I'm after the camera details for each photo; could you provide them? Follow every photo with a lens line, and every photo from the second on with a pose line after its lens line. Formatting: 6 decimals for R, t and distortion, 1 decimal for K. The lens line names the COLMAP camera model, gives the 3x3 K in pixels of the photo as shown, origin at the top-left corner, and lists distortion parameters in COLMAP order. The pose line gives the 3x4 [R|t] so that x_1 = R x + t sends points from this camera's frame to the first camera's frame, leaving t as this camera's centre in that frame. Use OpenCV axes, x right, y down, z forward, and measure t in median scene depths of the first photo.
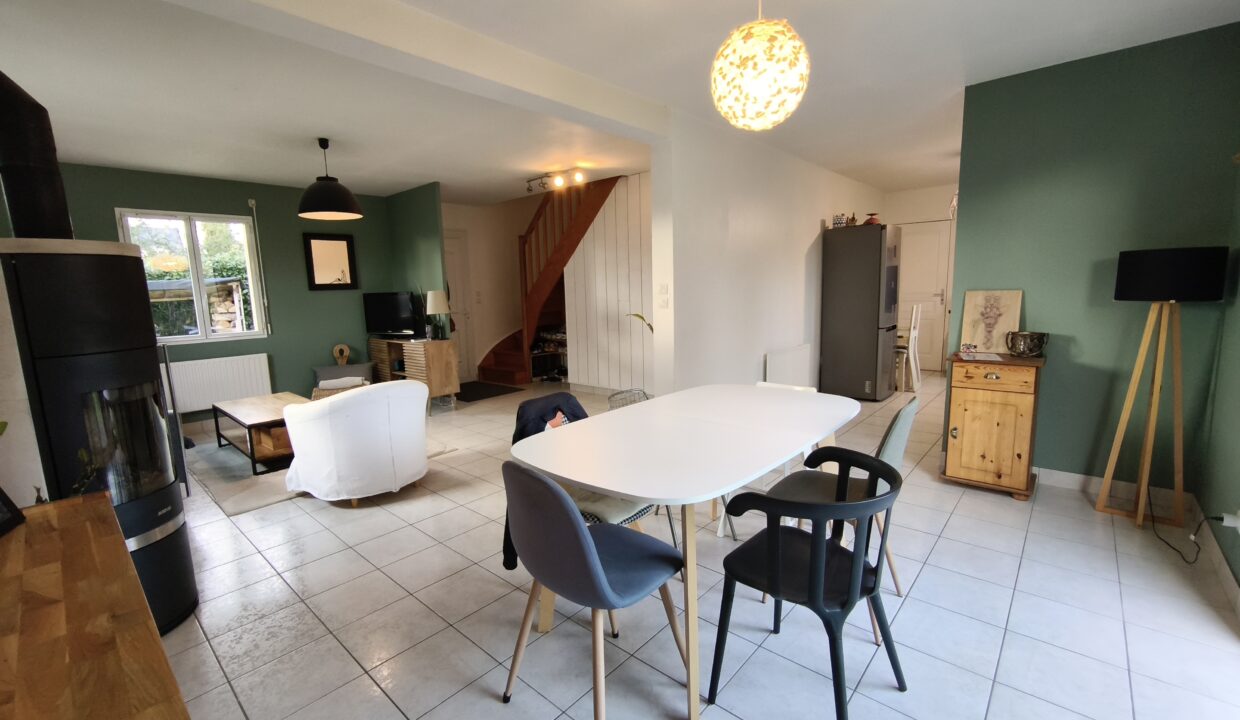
lens RADIAL K [[518.4, 0, 616.1], [0, 518.4, 362.2], [0, 0, 1]] dist [-0.002103, -0.000053]
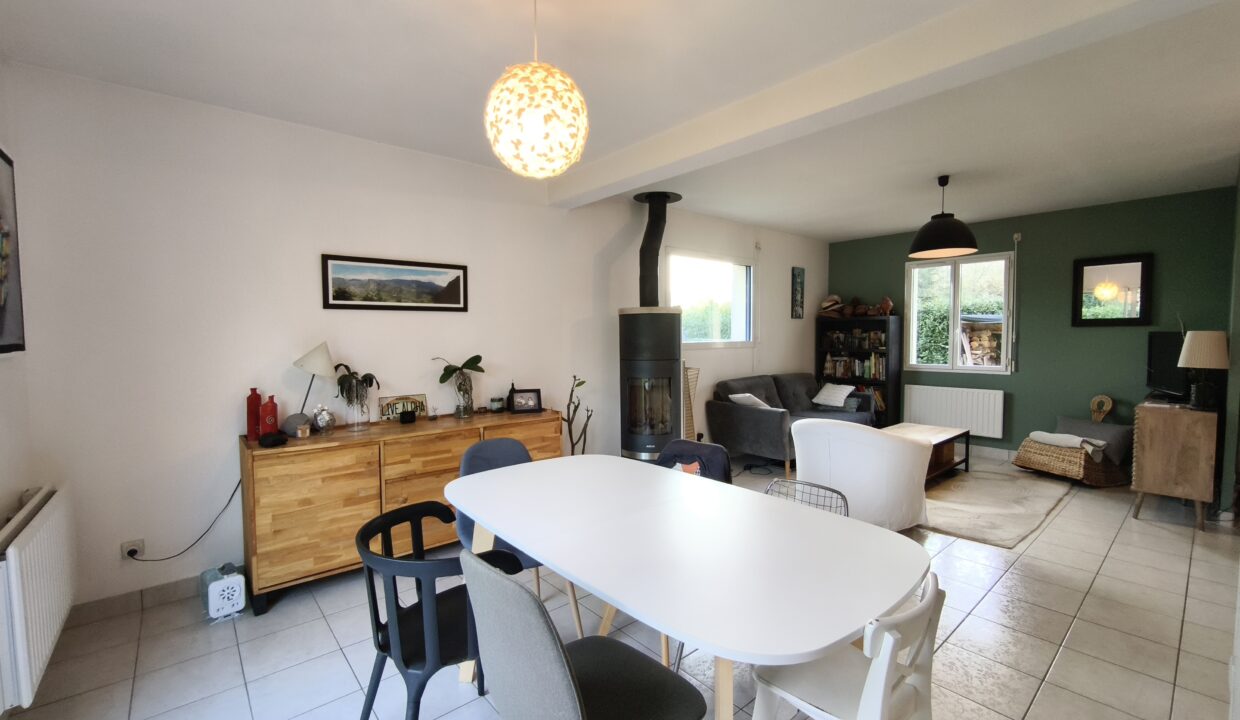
lens RADIAL K [[518.4, 0, 616.3], [0, 518.4, 364.5], [0, 0, 1]] dist [-0.002103, -0.000053]
pose [[-0.127332, 0.089908, -0.987777, 0.364129], [-0.135629, 0.984950, 0.107134, -0.070464], [0.982543, 0.147613, -0.113222, 0.390067]]
